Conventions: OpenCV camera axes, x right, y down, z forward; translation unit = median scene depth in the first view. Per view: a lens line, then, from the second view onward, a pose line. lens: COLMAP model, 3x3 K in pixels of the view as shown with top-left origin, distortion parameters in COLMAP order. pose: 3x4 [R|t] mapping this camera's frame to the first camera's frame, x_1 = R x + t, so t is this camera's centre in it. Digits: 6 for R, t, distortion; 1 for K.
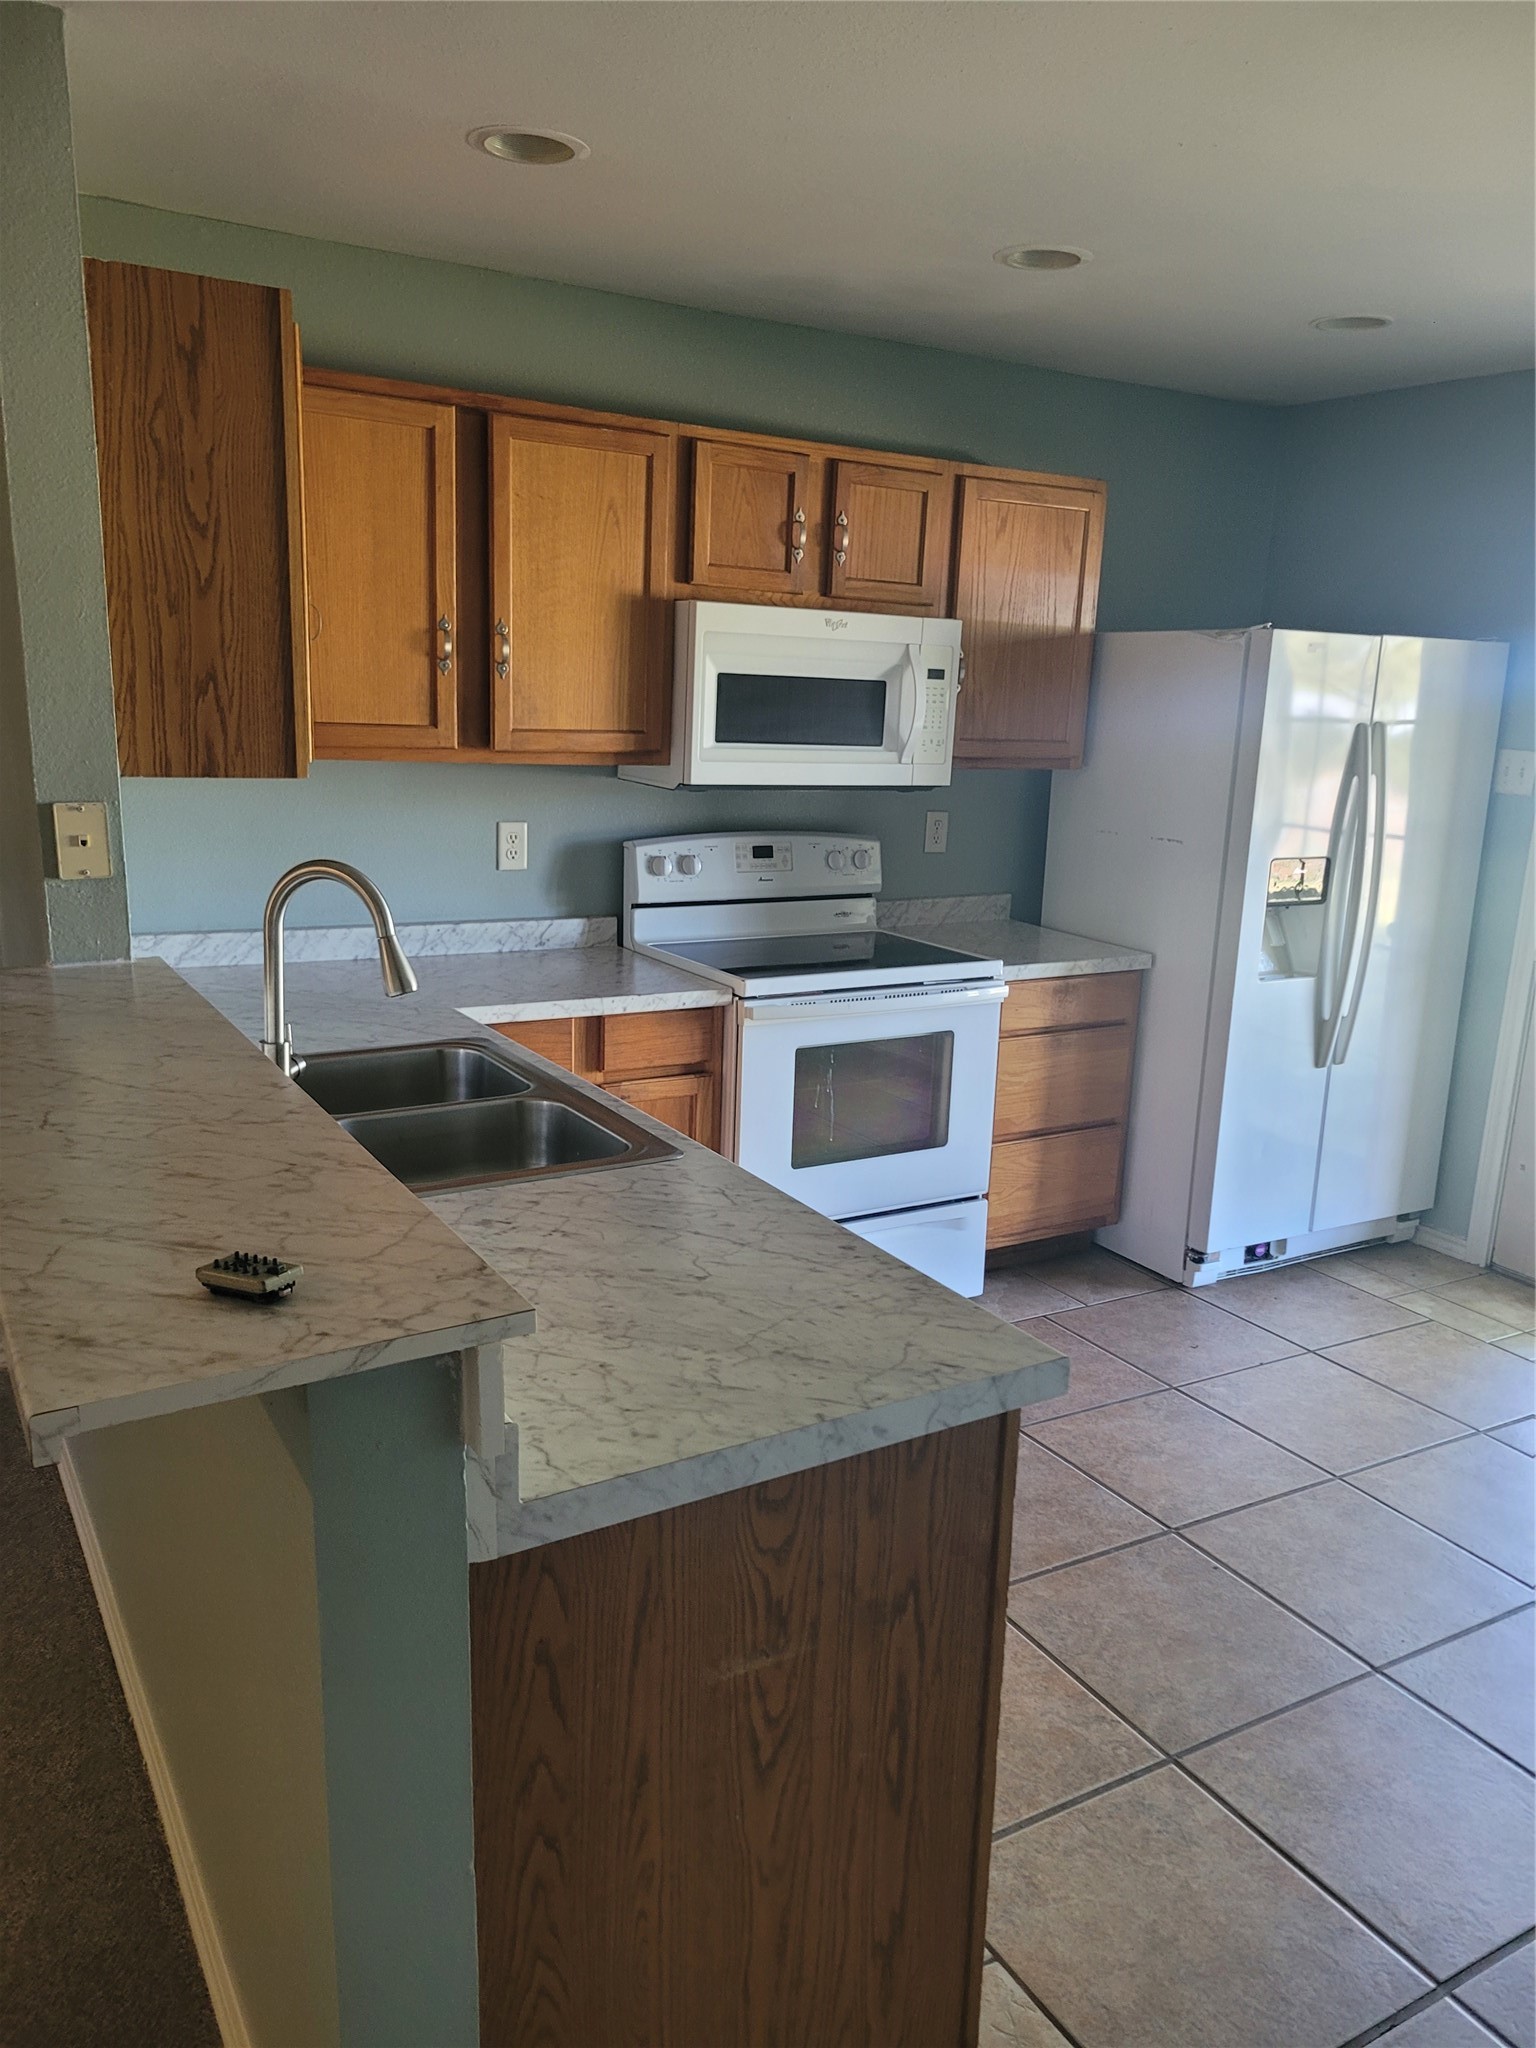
lens RADIAL K [[1528.8, 0, 768.0], [0, 1528.8, 1024.0], [0, 0, 1]] dist [0.031311, -0.004168]
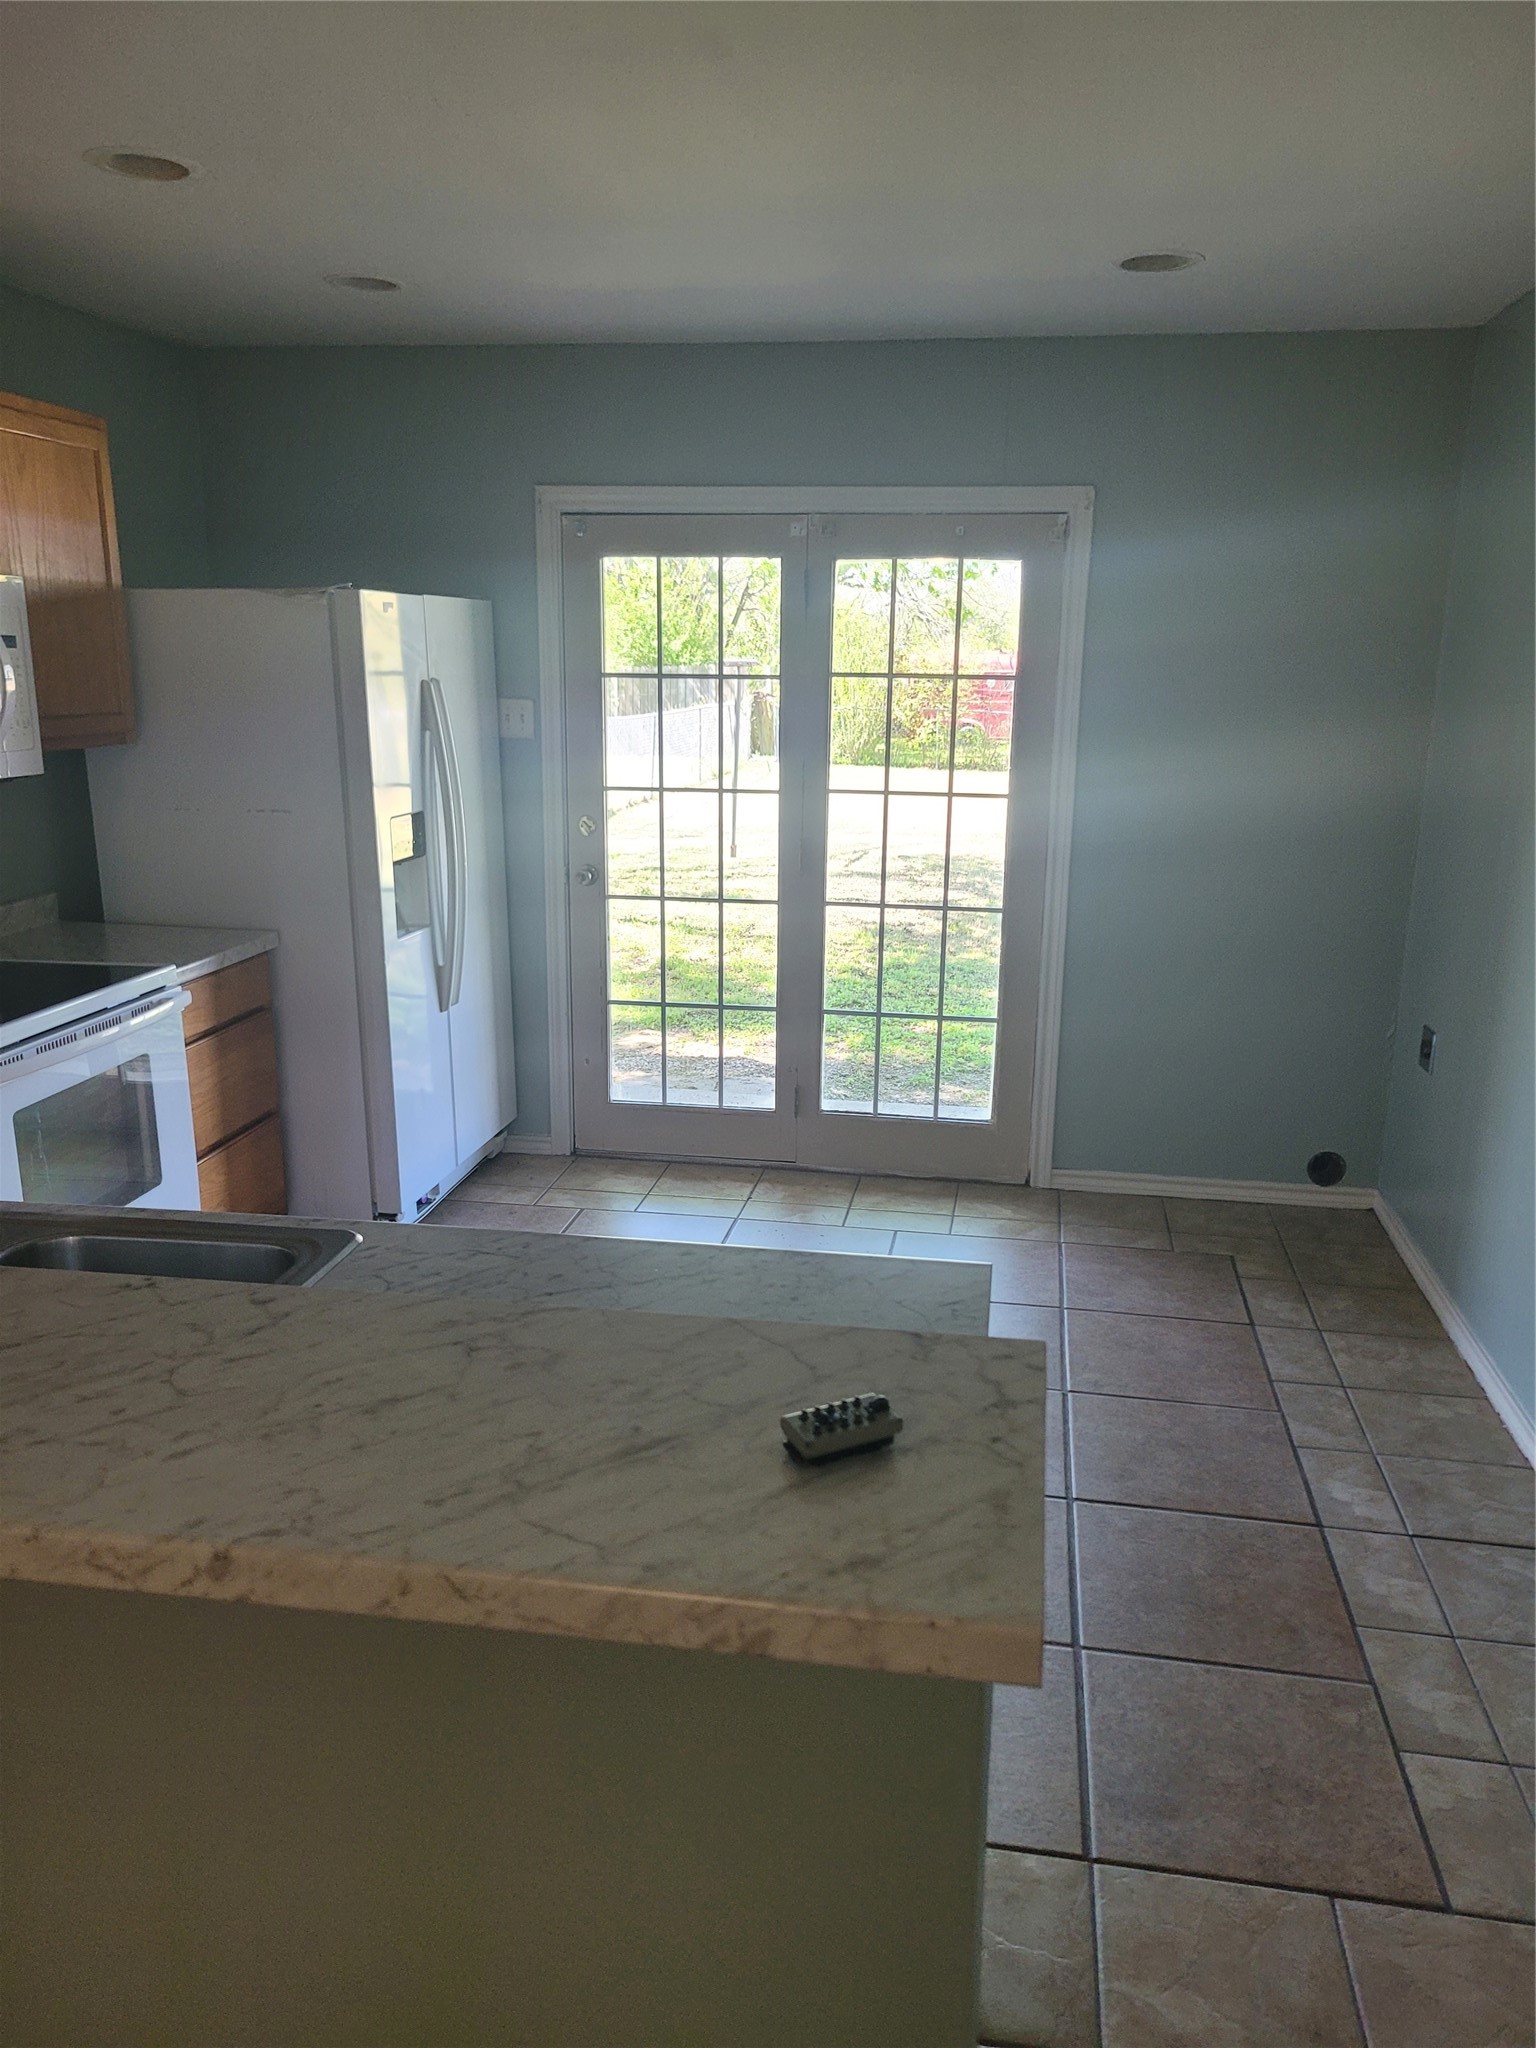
lens RADIAL K [[1531.1, 0, 770.9], [0, 1531.1, 1080.6], [0, 0, 1]] dist [0.008001, -0.007252]
pose [[0.639203, -0.235623, 0.732053, -0.283358], [0.181526, 0.971236, 0.154105, -0.048502], [-0.747307, 0.034383, 0.663589, 0.139335]]
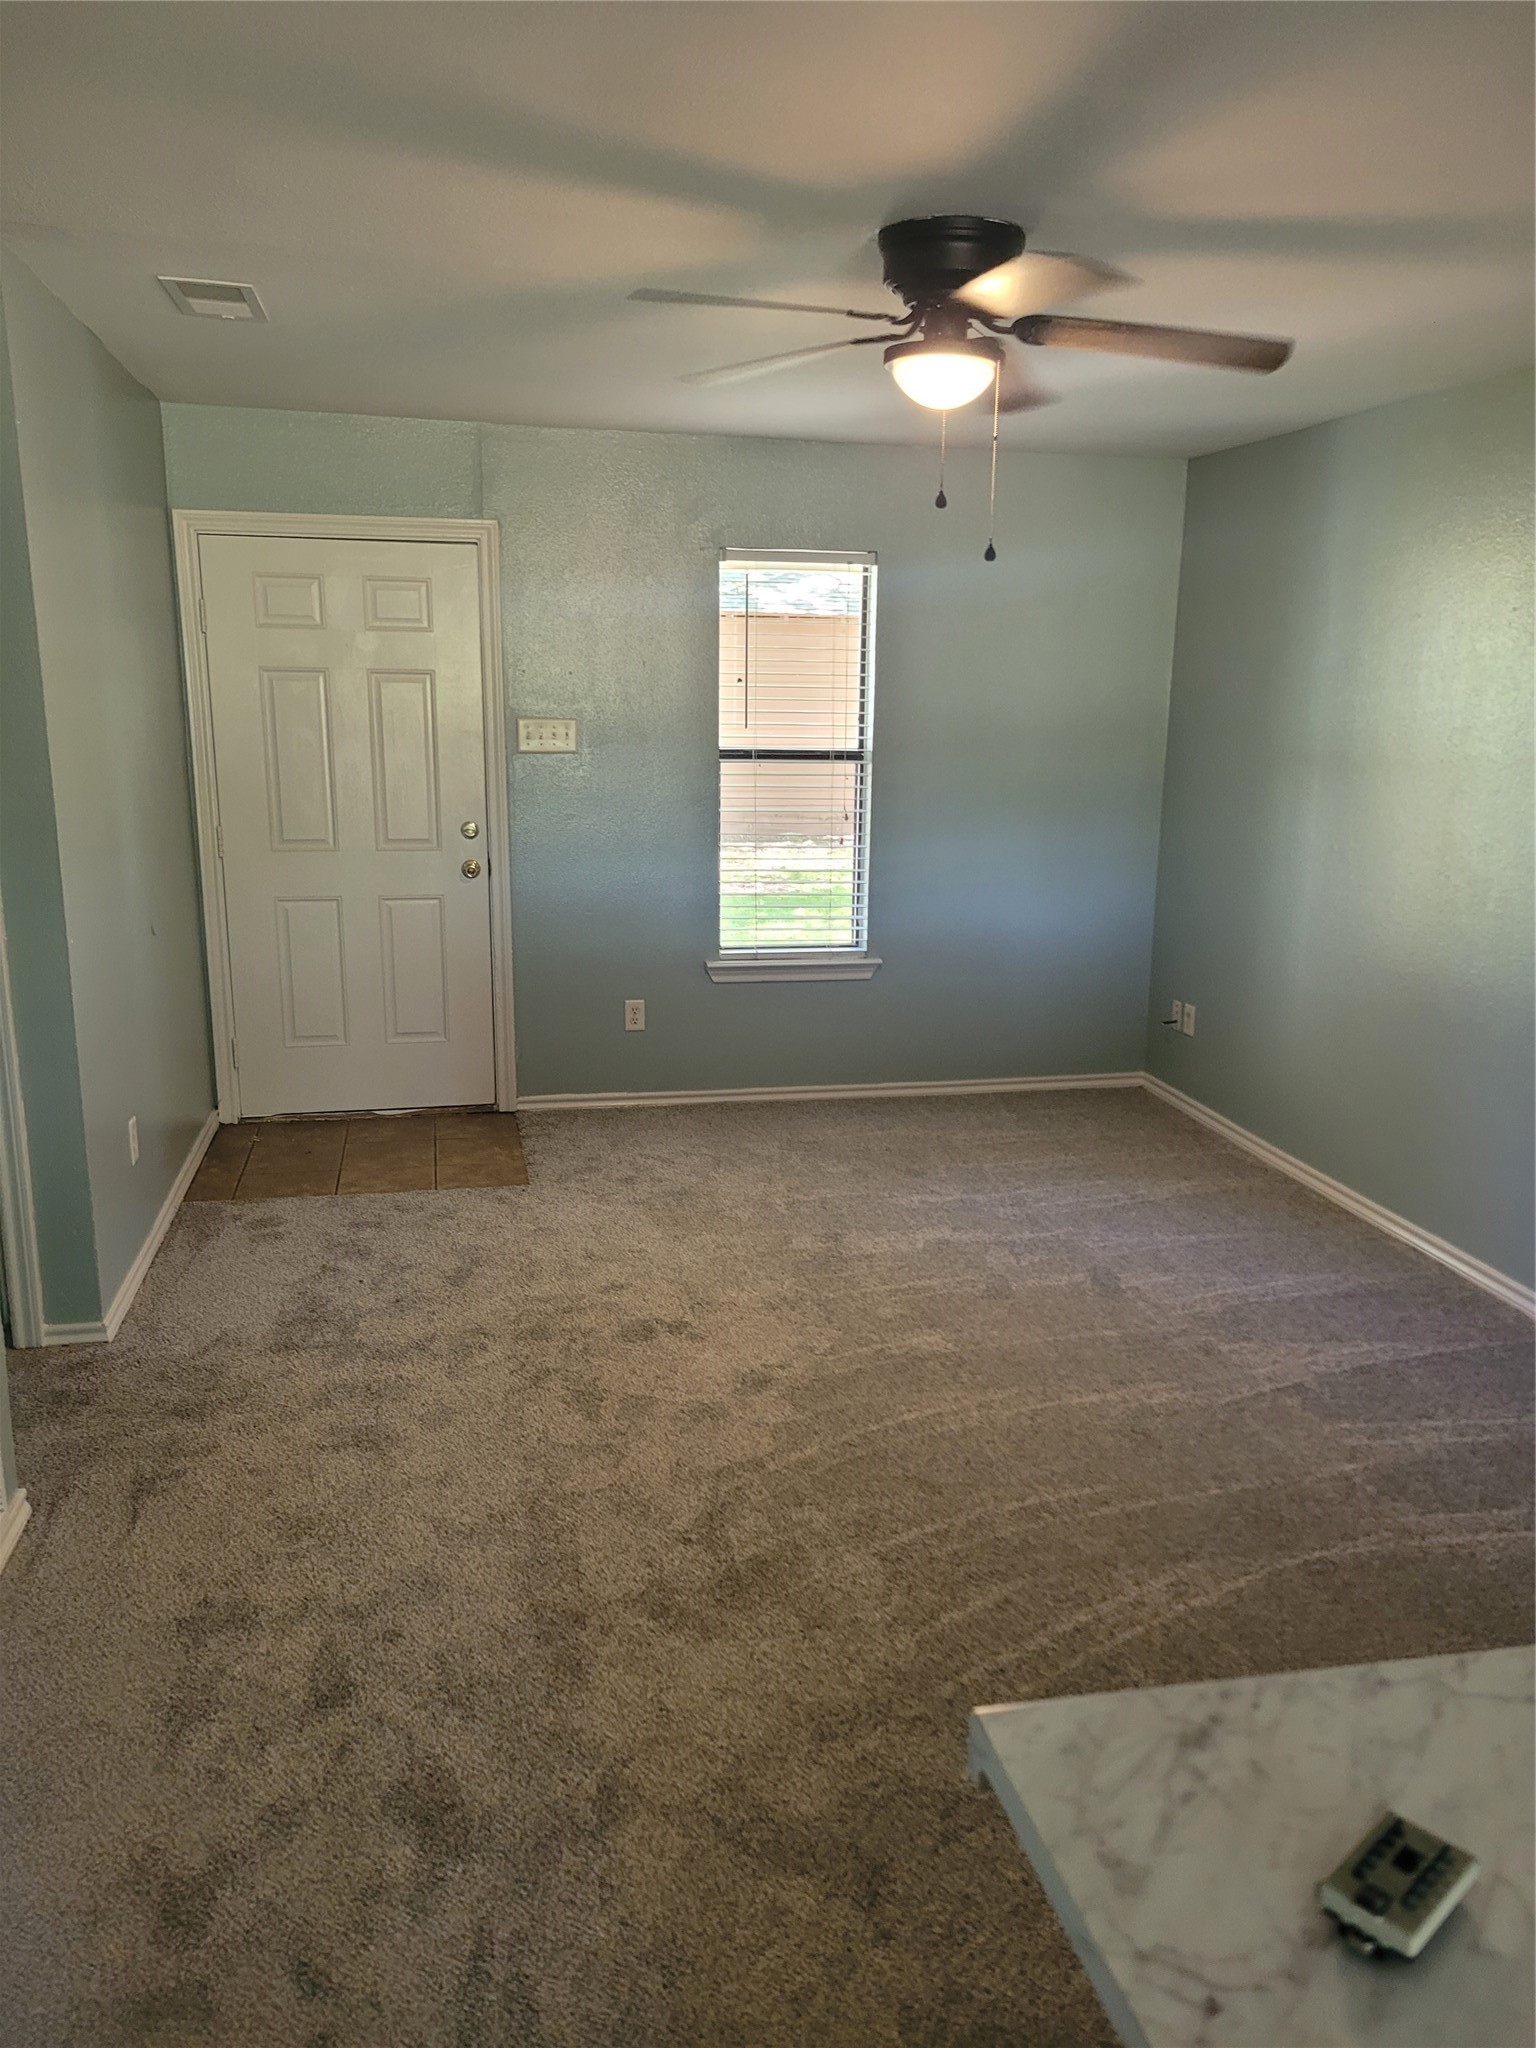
lens RADIAL K [[1528.8, 0, 768.0], [0, 1528.8, 1024.0], [0, 0, 1]] dist [0.031311, -0.004168]
pose [[-0.319279, 0.169721, -0.932339, 0.062096], [-0.225110, 0.942089, 0.248585, -0.065836], [0.920536, 0.289247, -0.262583, 0.256623]]
